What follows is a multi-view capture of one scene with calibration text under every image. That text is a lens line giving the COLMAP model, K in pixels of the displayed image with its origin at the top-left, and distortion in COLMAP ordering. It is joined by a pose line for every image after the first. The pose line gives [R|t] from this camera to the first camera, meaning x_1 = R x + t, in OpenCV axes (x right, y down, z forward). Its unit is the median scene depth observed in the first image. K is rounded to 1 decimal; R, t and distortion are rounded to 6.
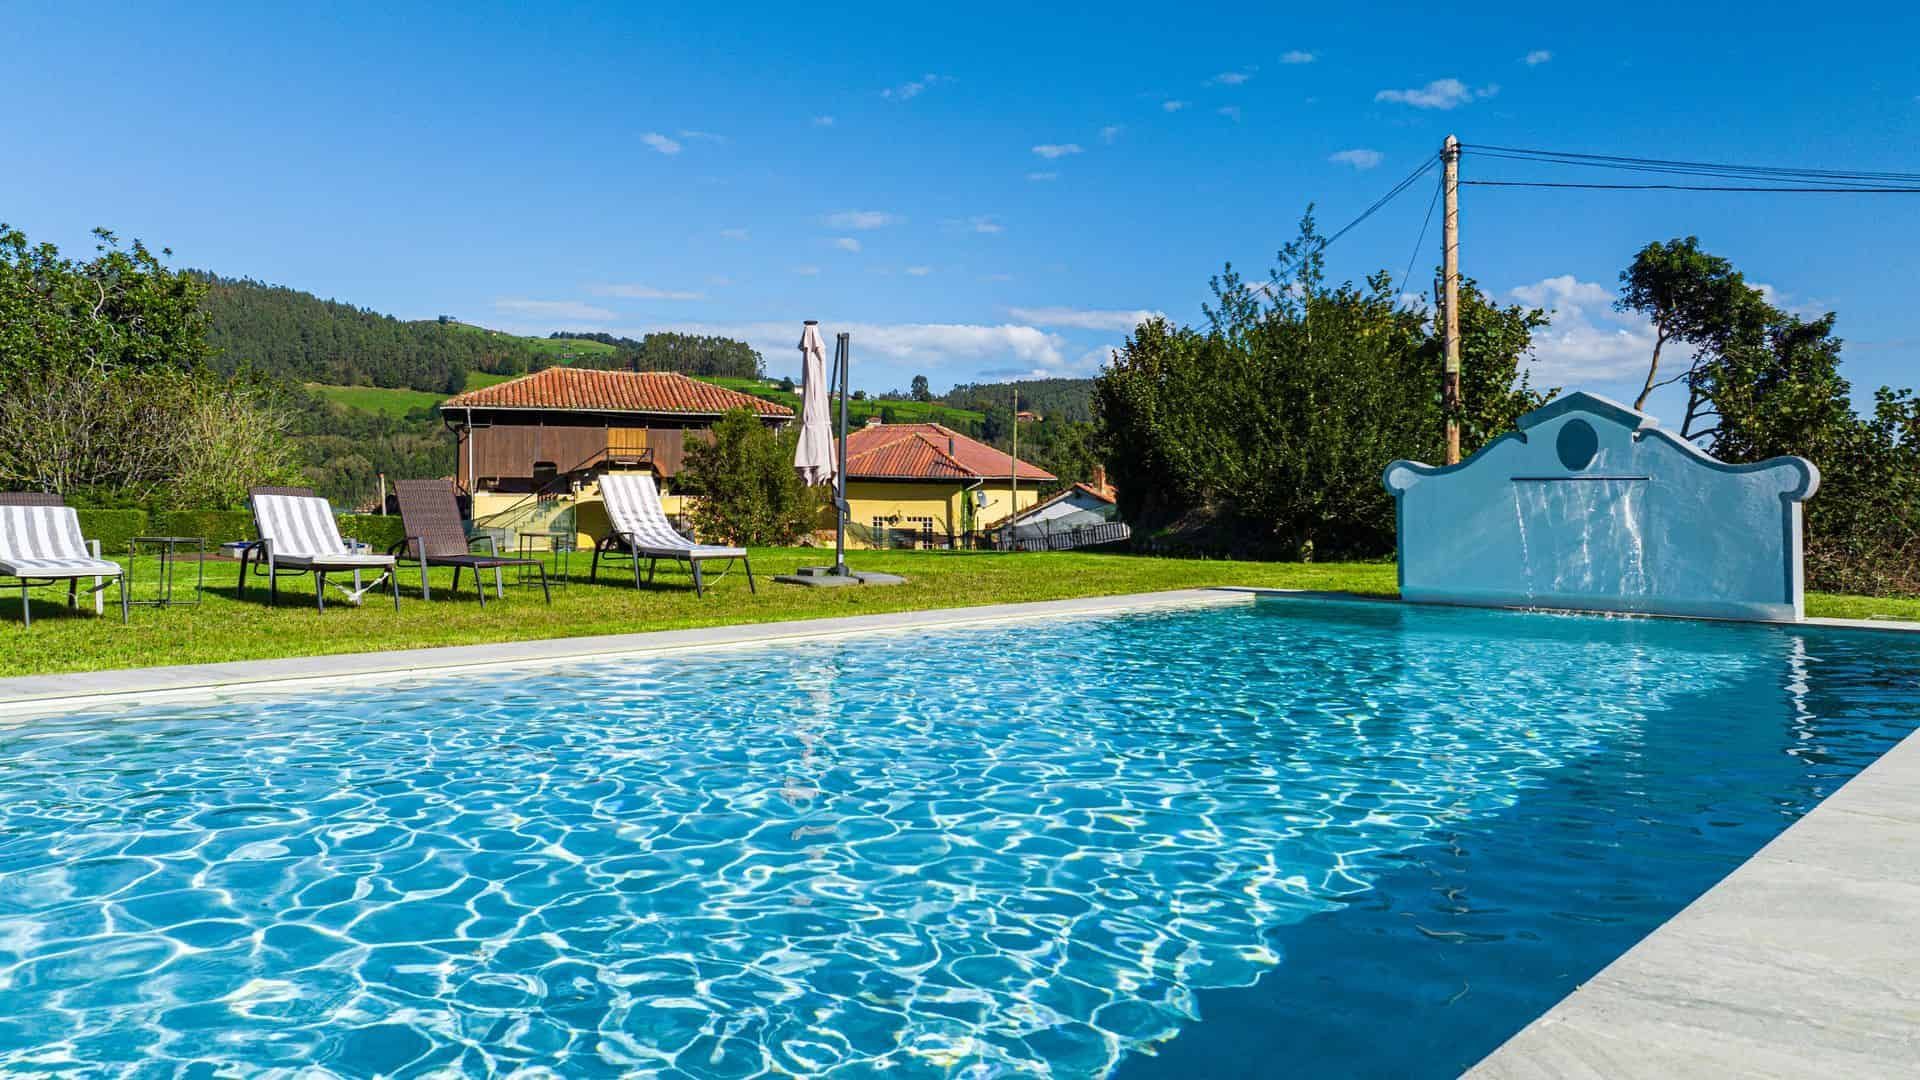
lens RADIAL K [[1345.4, 0, 959.1], [0, 1345.4, 456.6], [0, 0, 1]] dist [-0.020335, -0.008904]
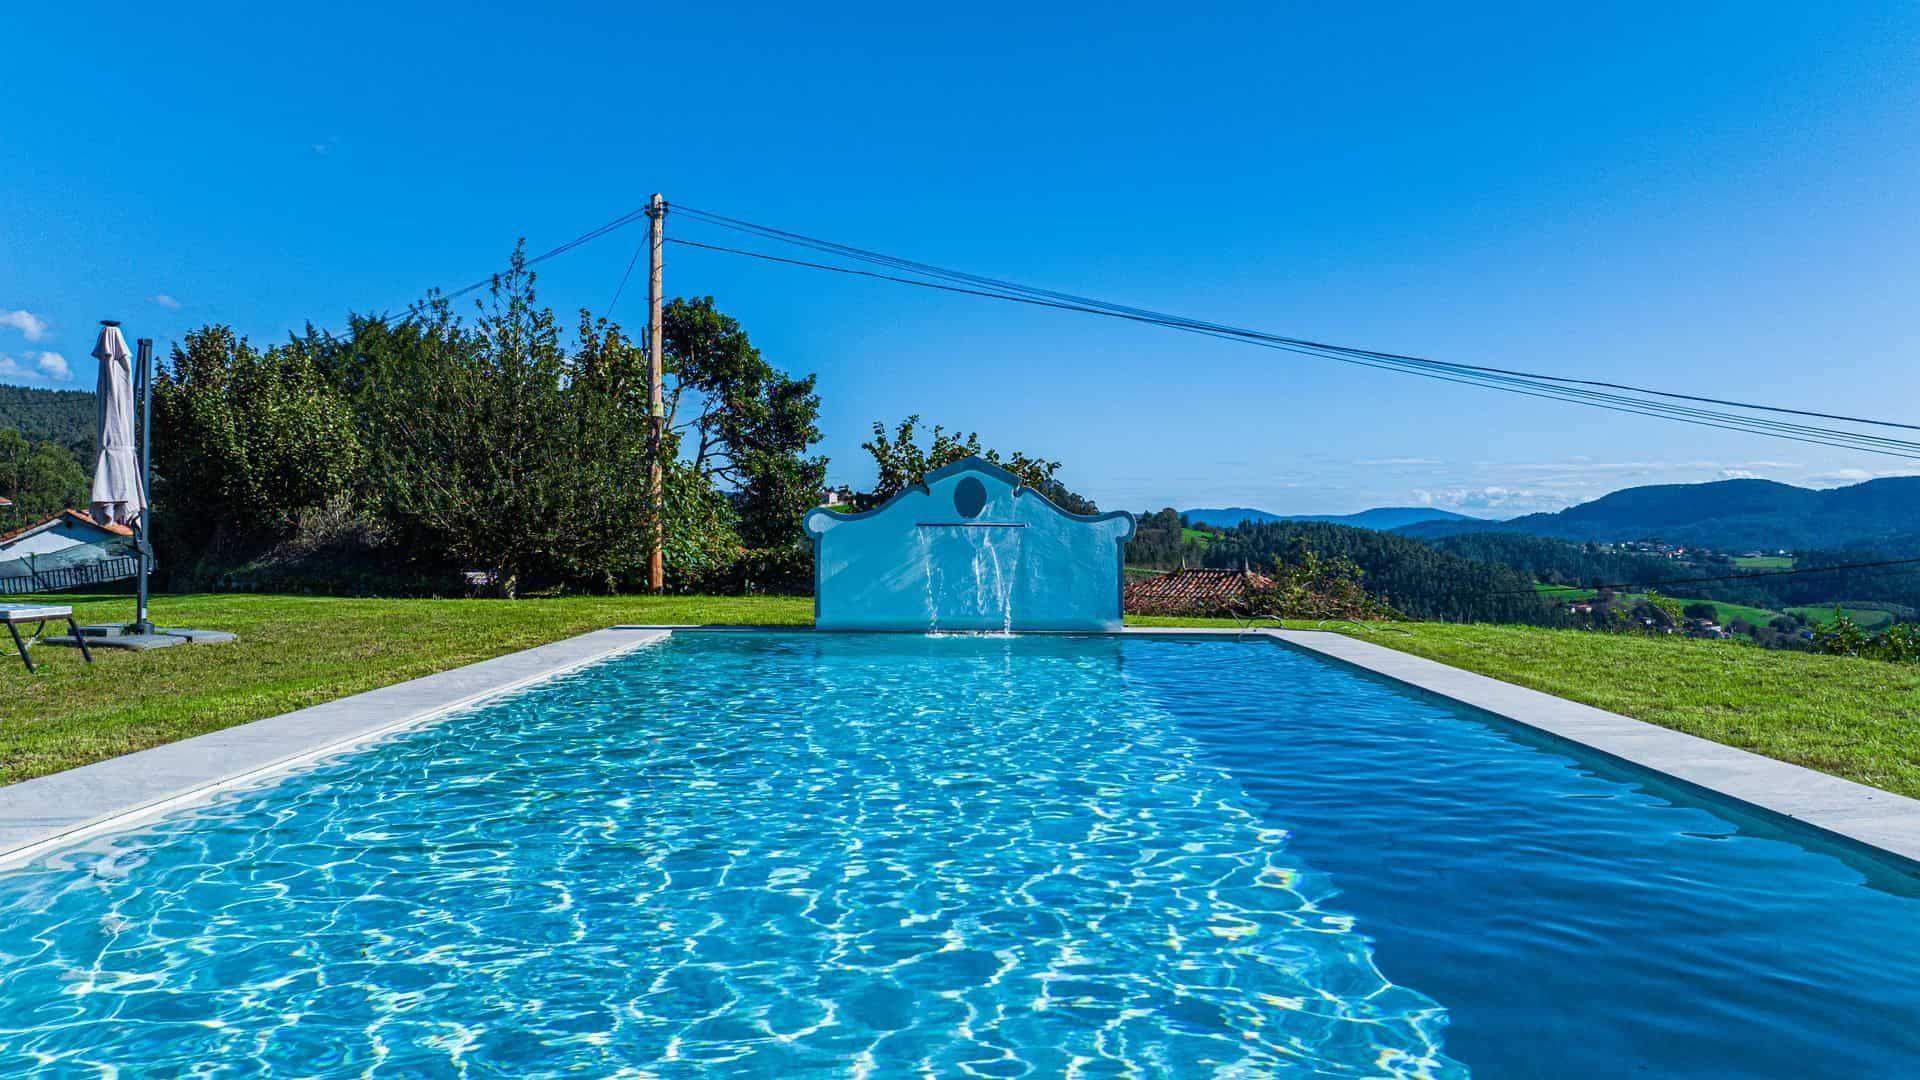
lens RADIAL K [[1345.4, 0, 955.8], [0, 1345.4, 545.7], [0, 0, 1]] dist [-0.020335, -0.008904]
pose [[0.738580, -0.008297, 0.674114, -0.179820], [-0.022728, 0.999049, 0.037198, -0.004842], [-0.673782, -0.042795, 0.737690, 0.040918]]
